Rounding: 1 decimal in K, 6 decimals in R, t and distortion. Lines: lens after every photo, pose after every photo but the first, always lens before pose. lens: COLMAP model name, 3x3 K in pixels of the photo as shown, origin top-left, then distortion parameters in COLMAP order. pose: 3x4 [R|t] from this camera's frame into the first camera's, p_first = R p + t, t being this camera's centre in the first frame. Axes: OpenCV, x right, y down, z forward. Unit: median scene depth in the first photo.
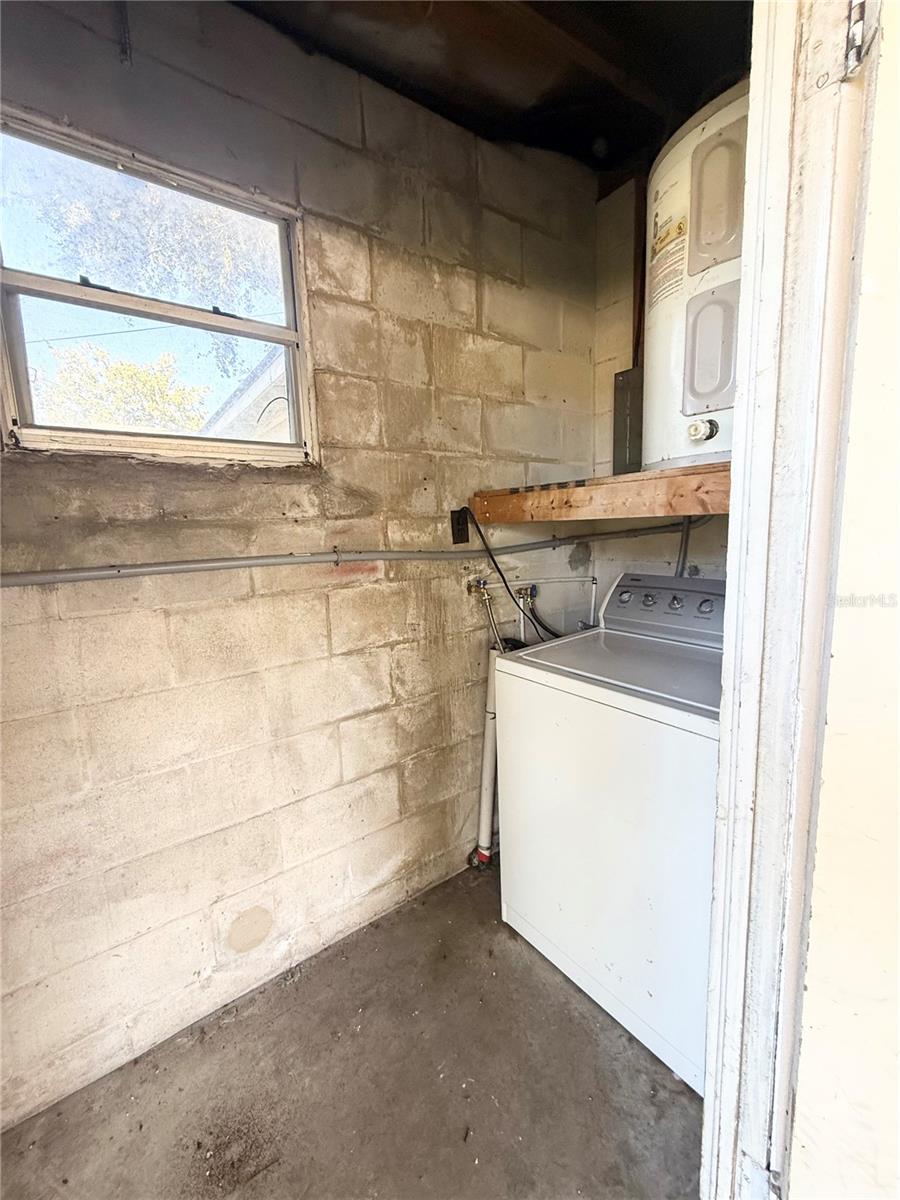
lens RADIAL K [[478.1, 0, 450.6], [0, 478.1, 598.4], [0, 0, 1]] dist [-0.001192, 0.000214]
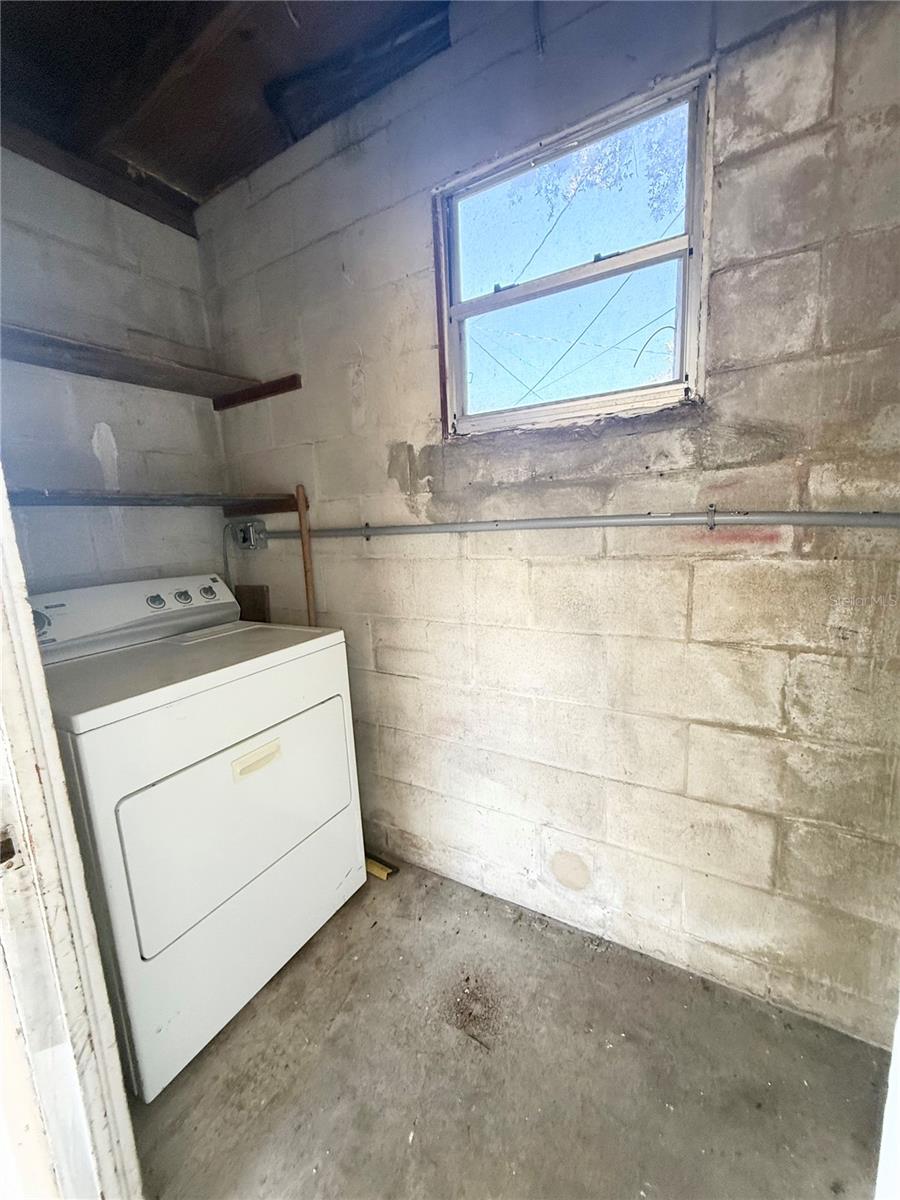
lens RADIAL K [[478.1, 0, 450.6], [0, 478.1, 598.4], [0, 0, 1]] dist [-0.001192, 0.000214]
pose [[0.394673, 0.174182, -0.902161, 0.319364], [-0.100715, 0.984152, 0.145951, -0.029569], [0.913285, 0.033258, 0.405961, 0.299201]]
